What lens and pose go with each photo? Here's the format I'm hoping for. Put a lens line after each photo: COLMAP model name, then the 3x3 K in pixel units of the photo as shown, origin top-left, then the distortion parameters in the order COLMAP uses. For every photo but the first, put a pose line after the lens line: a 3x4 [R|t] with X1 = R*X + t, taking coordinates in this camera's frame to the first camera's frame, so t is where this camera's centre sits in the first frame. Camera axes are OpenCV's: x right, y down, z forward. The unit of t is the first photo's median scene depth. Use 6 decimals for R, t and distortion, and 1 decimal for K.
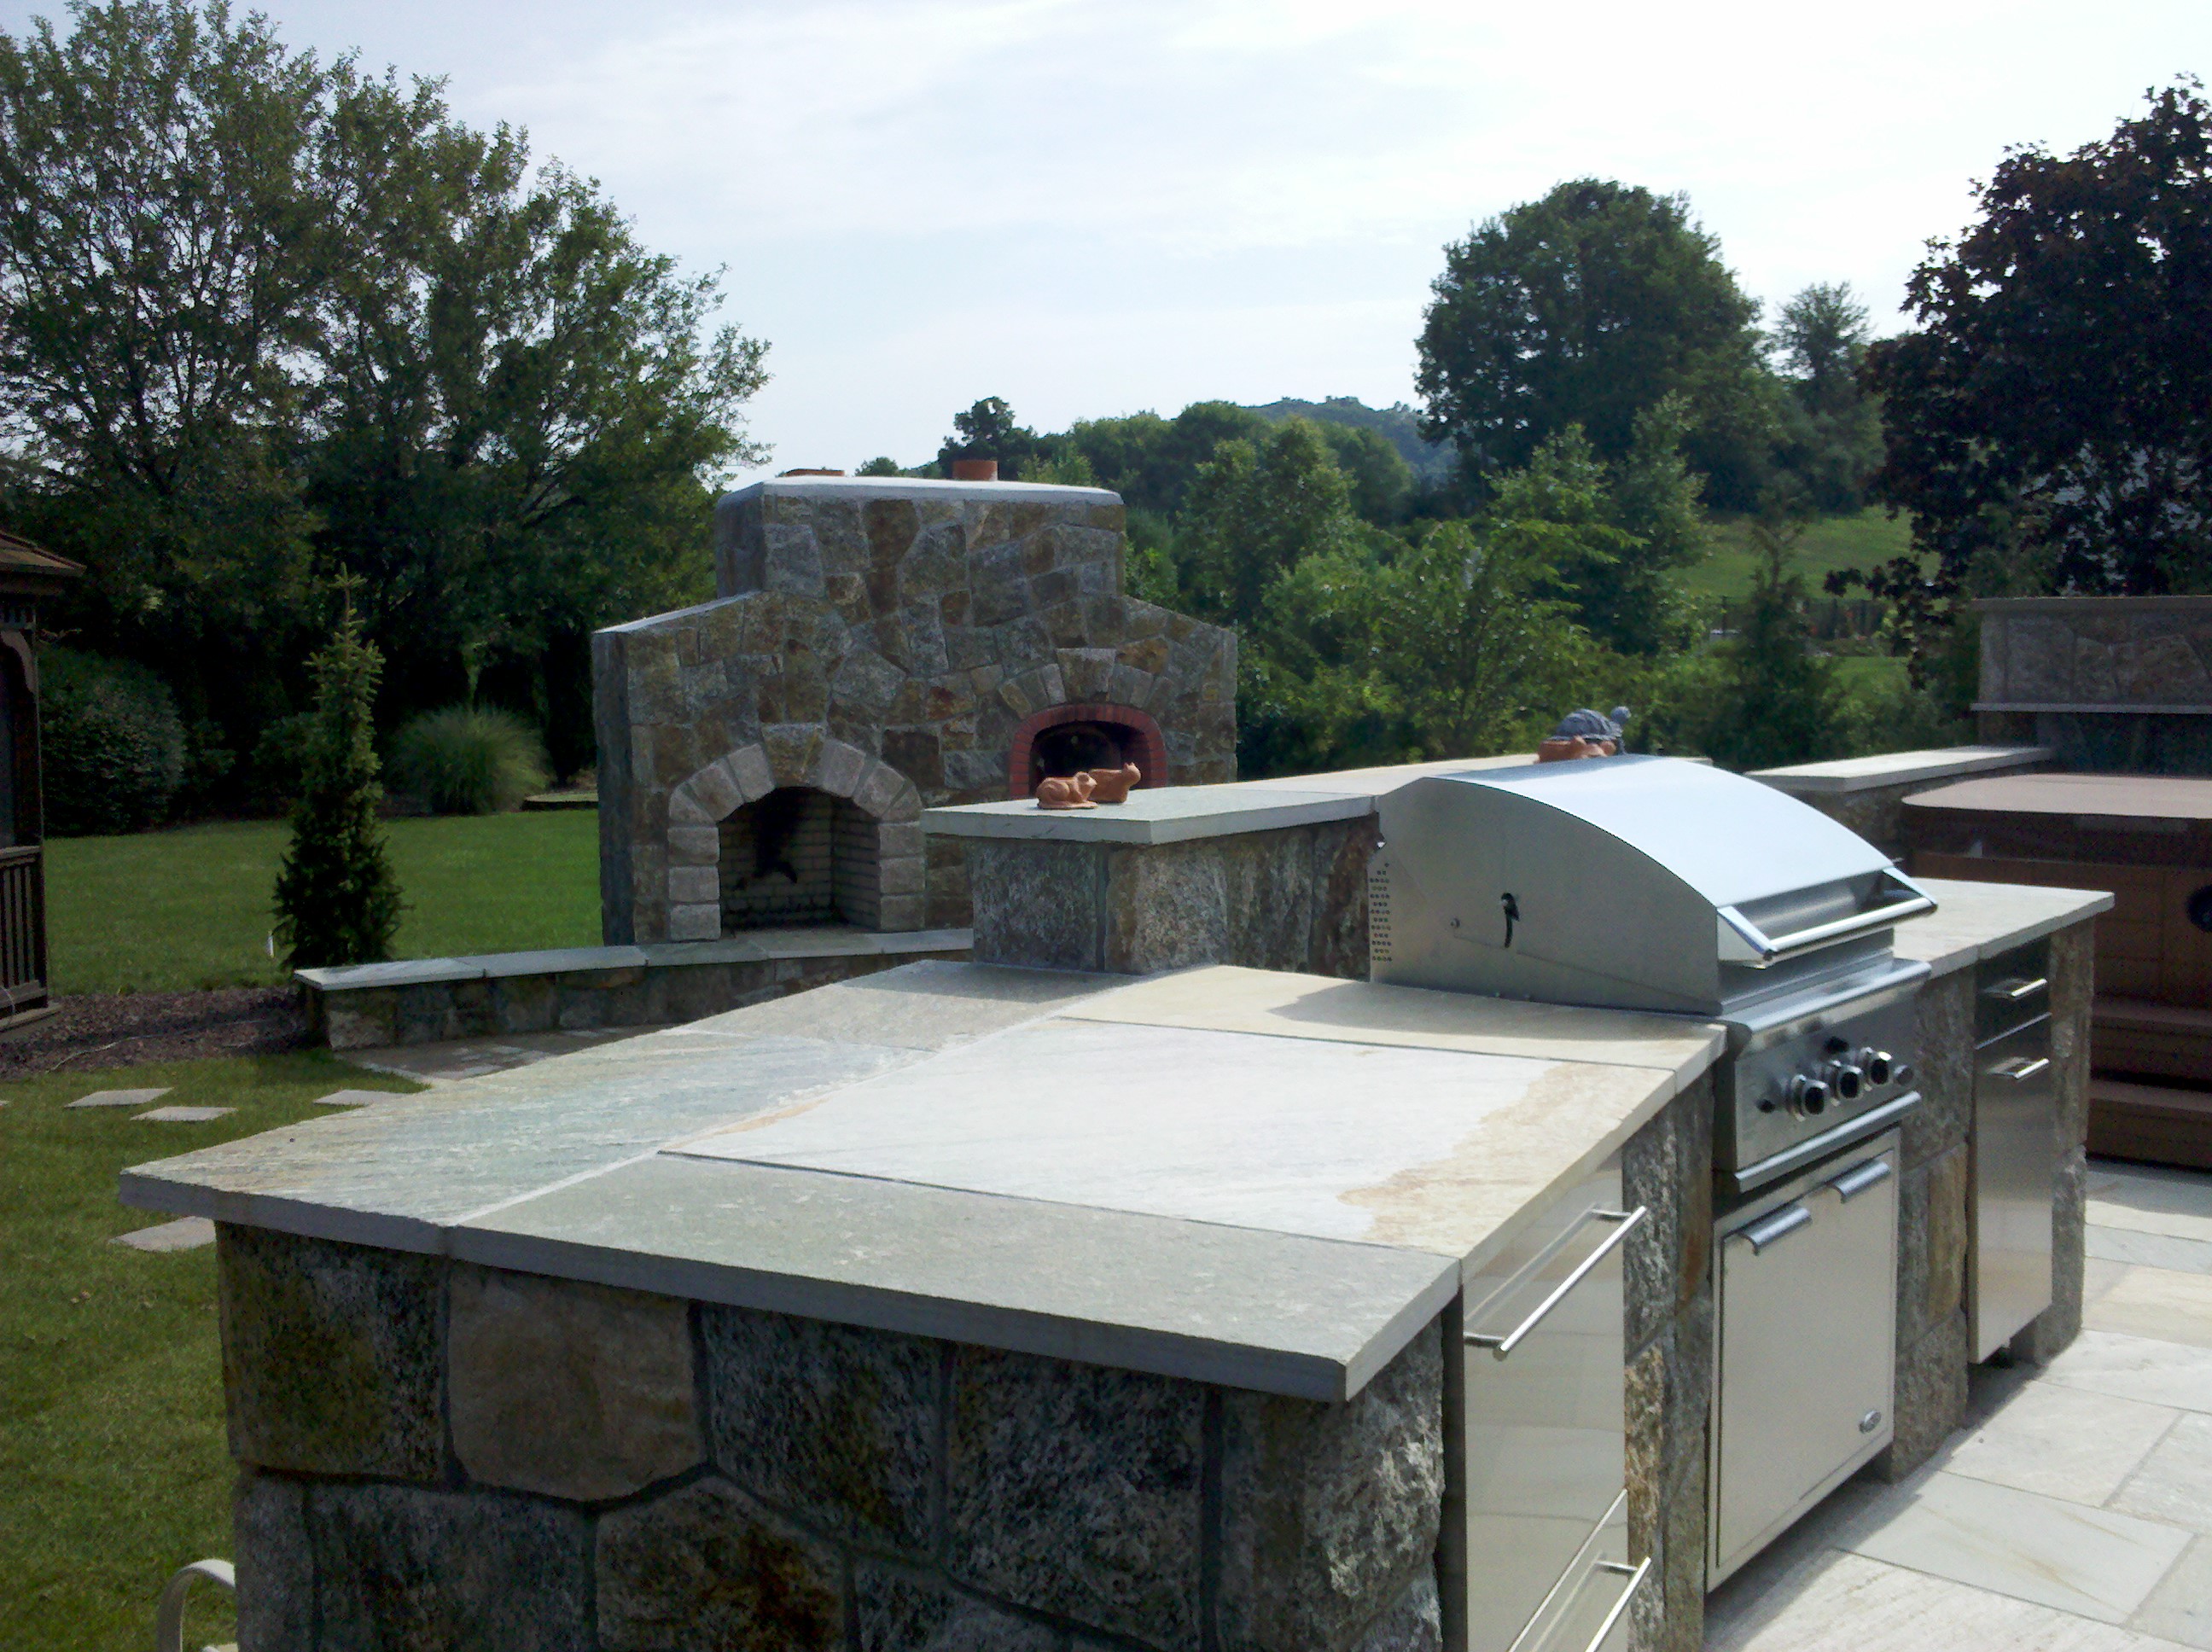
lens RADIAL K [[2131.4, 0, 1113.1], [0, 2131.4, 789.7], [0, 0, 1]] dist [0.010598, 0.000000]
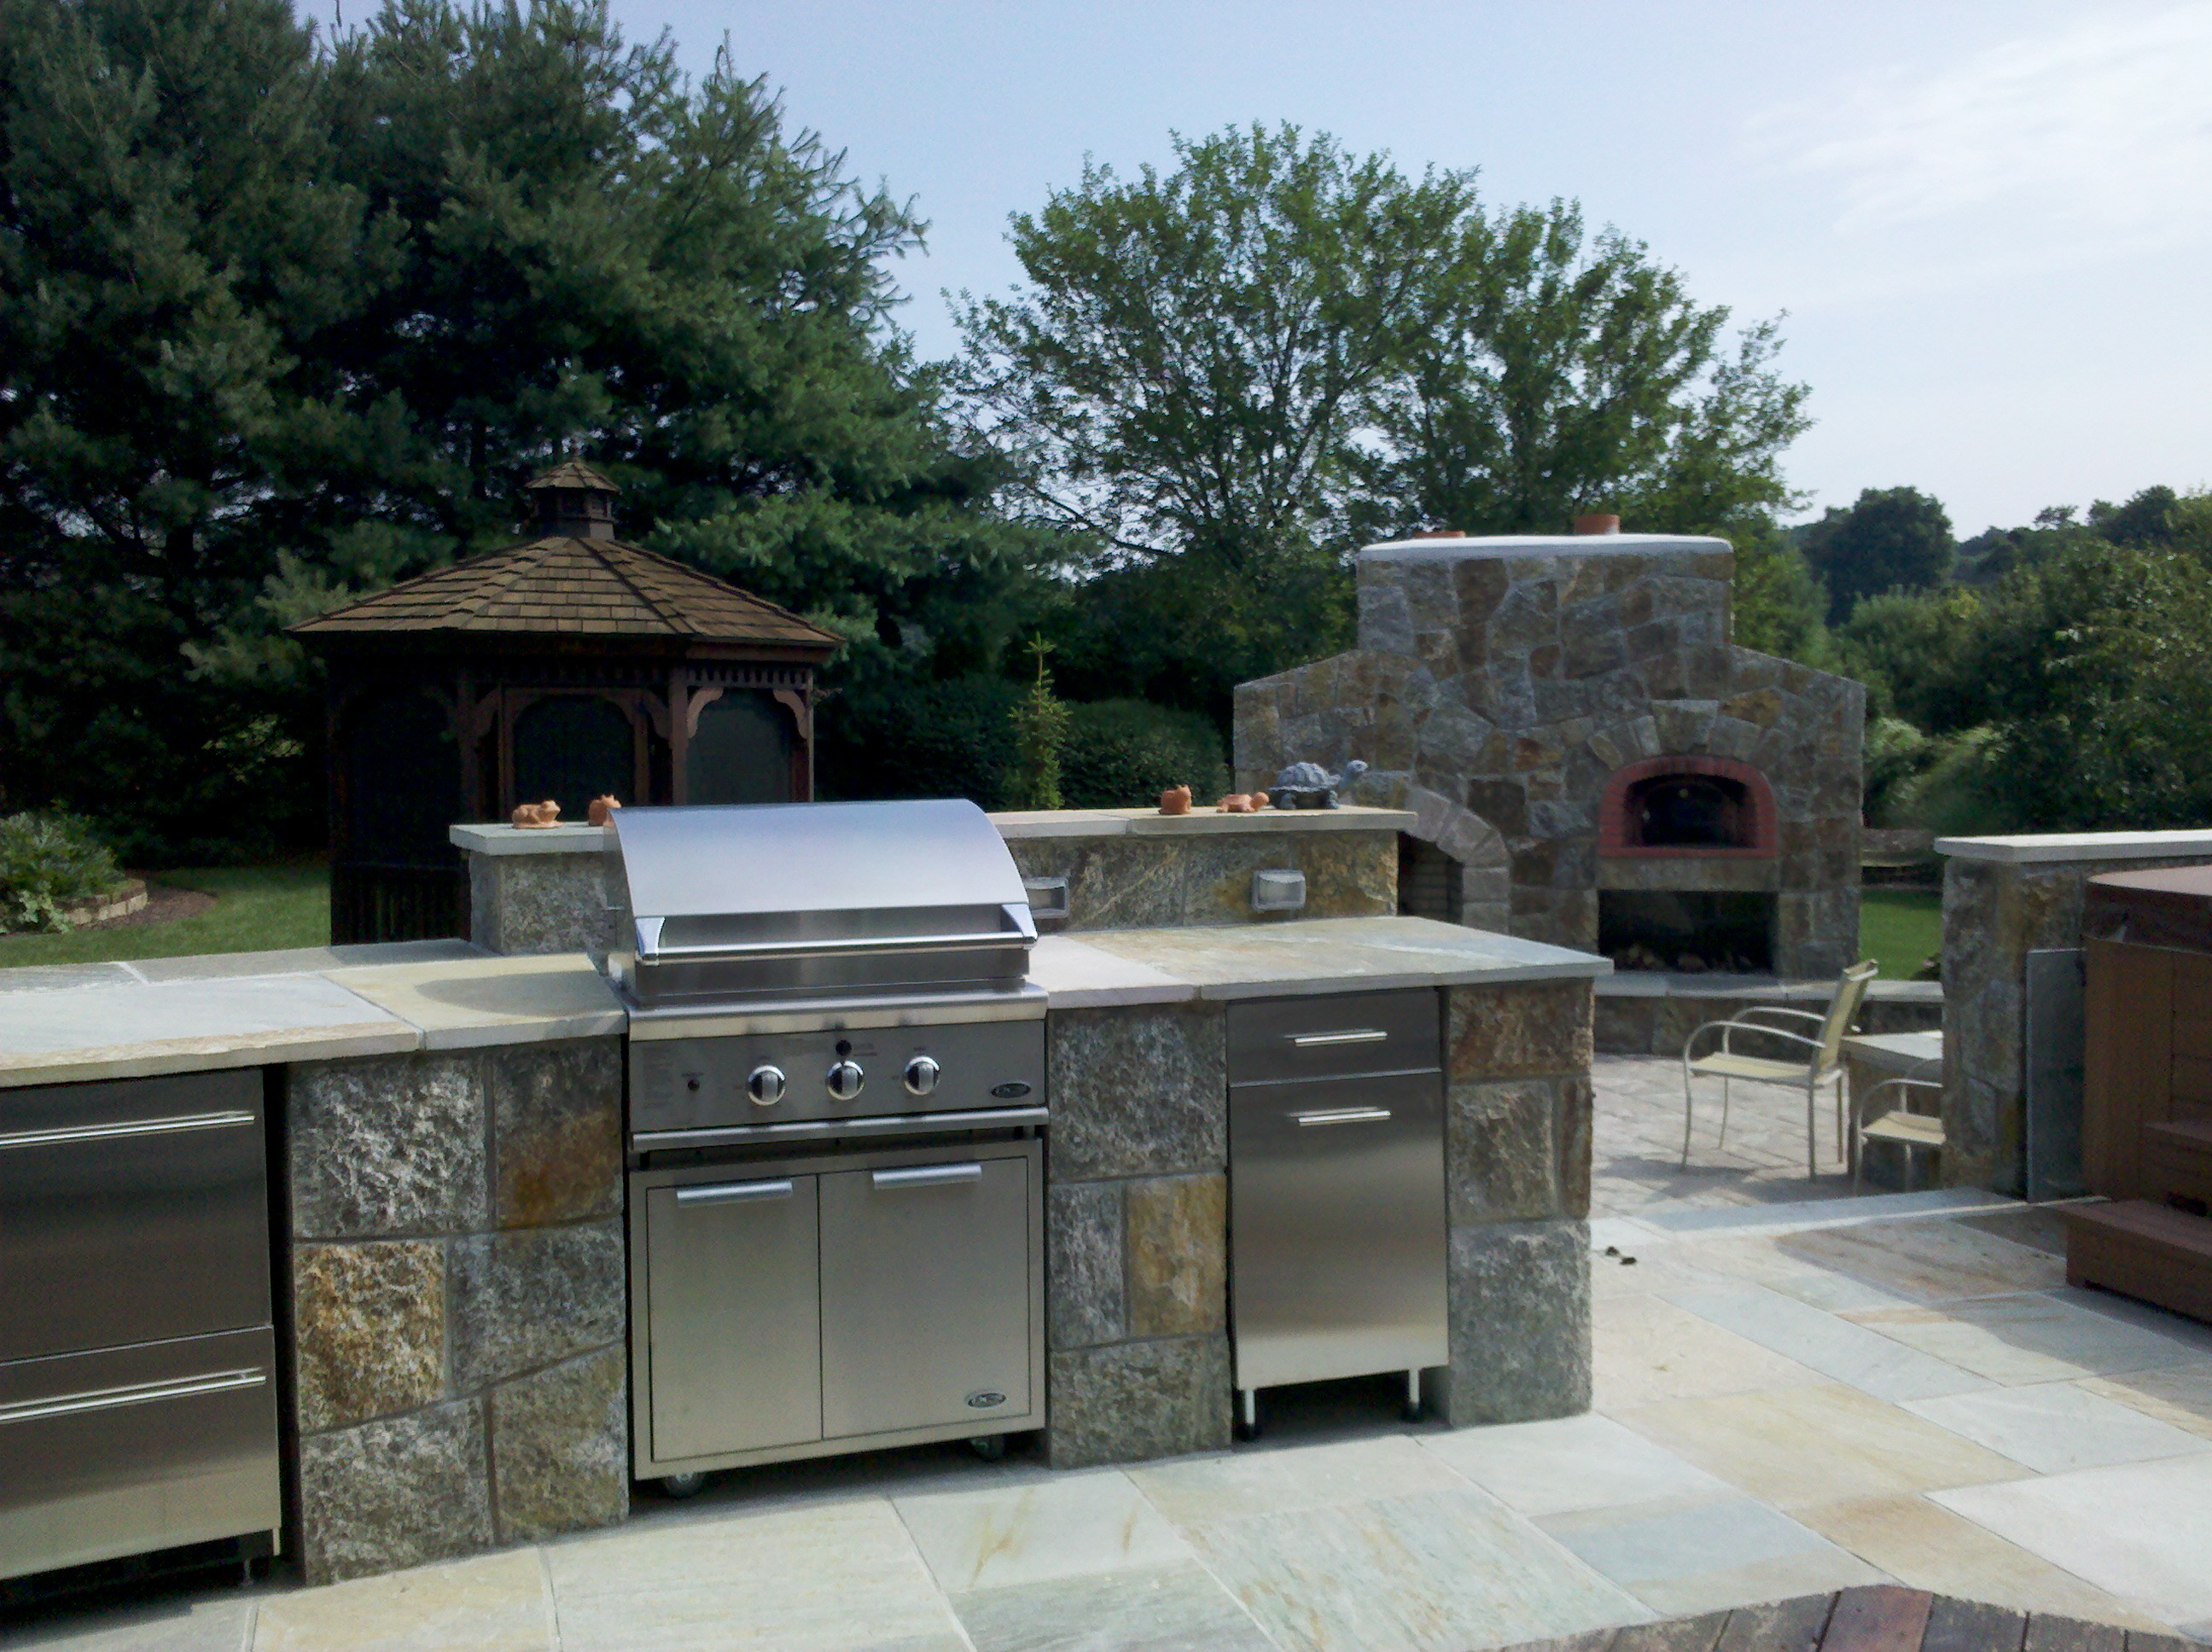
lens RADIAL K [[2131.4, 0, 1139.6], [0, 2131.4, 841.8], [0, 0, 1]] dist [0.010598, 0.000000]
pose [[0.842144, 0.031474, -0.538334, 0.324194], [-0.031427, 0.999463, 0.009271, -0.002086], [0.538337, 0.009110, 0.842681, 0.034563]]
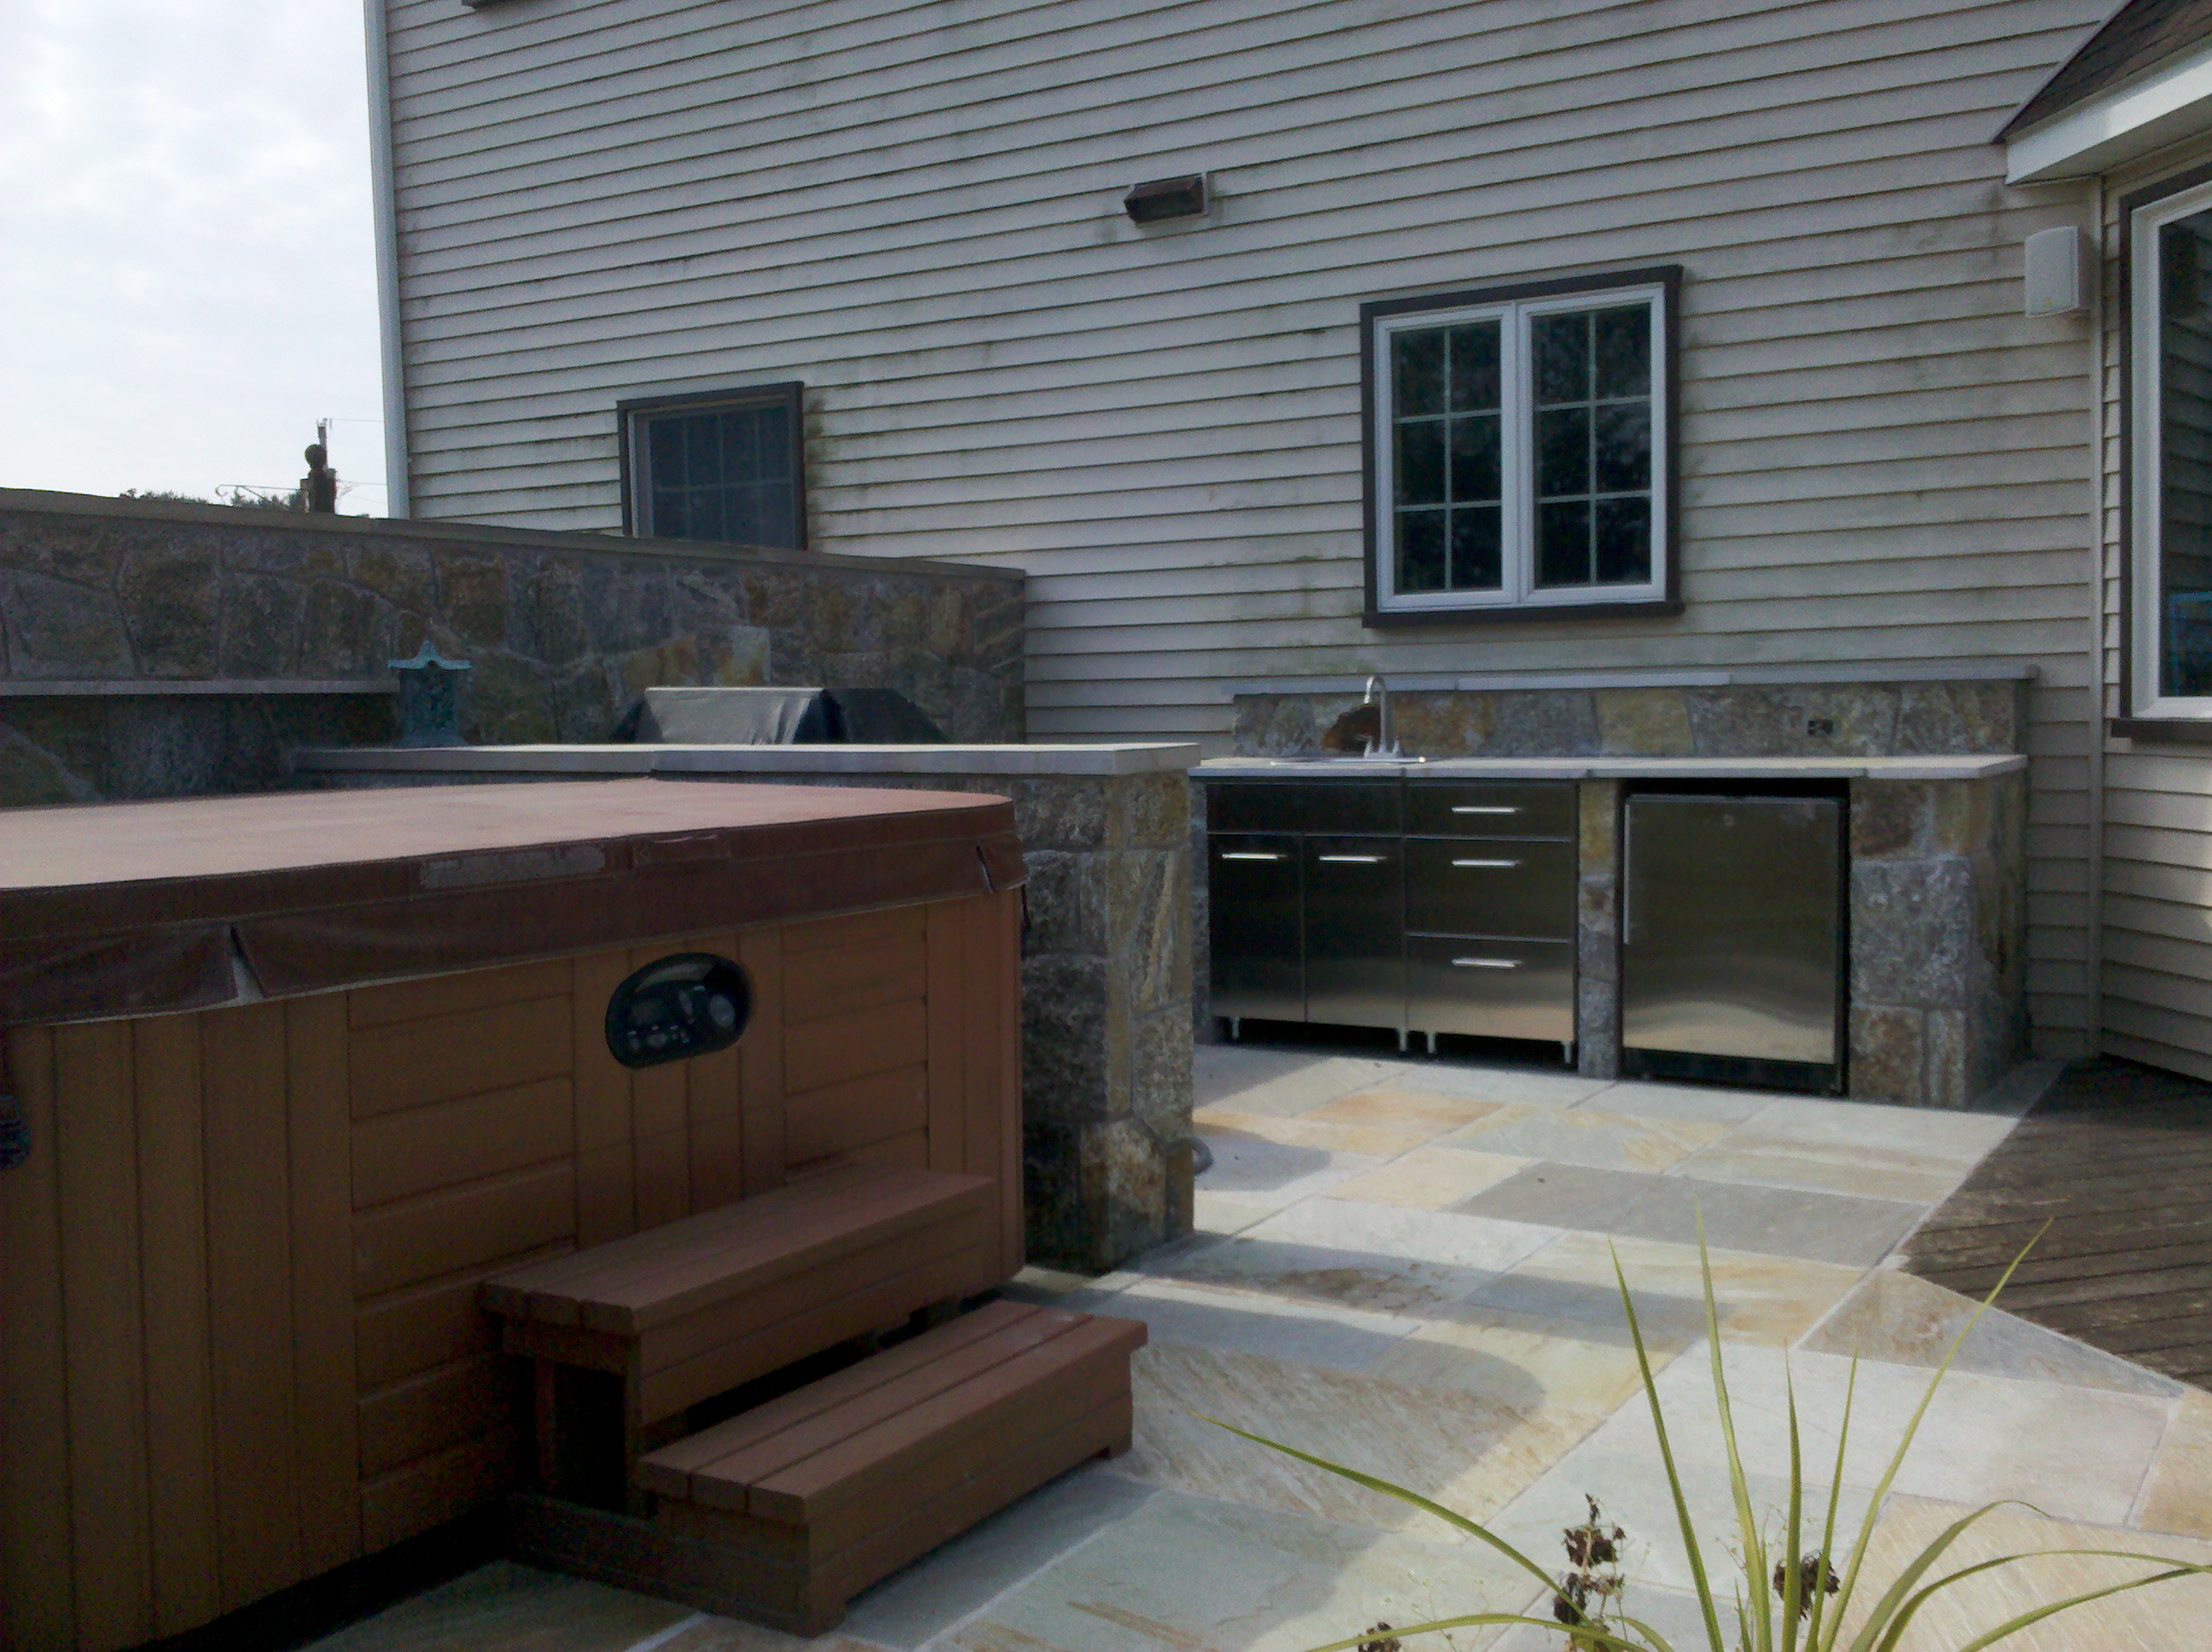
lens RADIAL K [[2131.4, 0, 1099.5], [0, 2131.4, 830.3], [0, 0, 1]] dist [0.010598, 0.000000]
pose [[-0.132279, -0.053014, 0.989794, 0.011307], [0.085714, 0.994216, 0.064706, -0.005599], [-0.987500, 0.093398, -0.126970, 0.541278]]
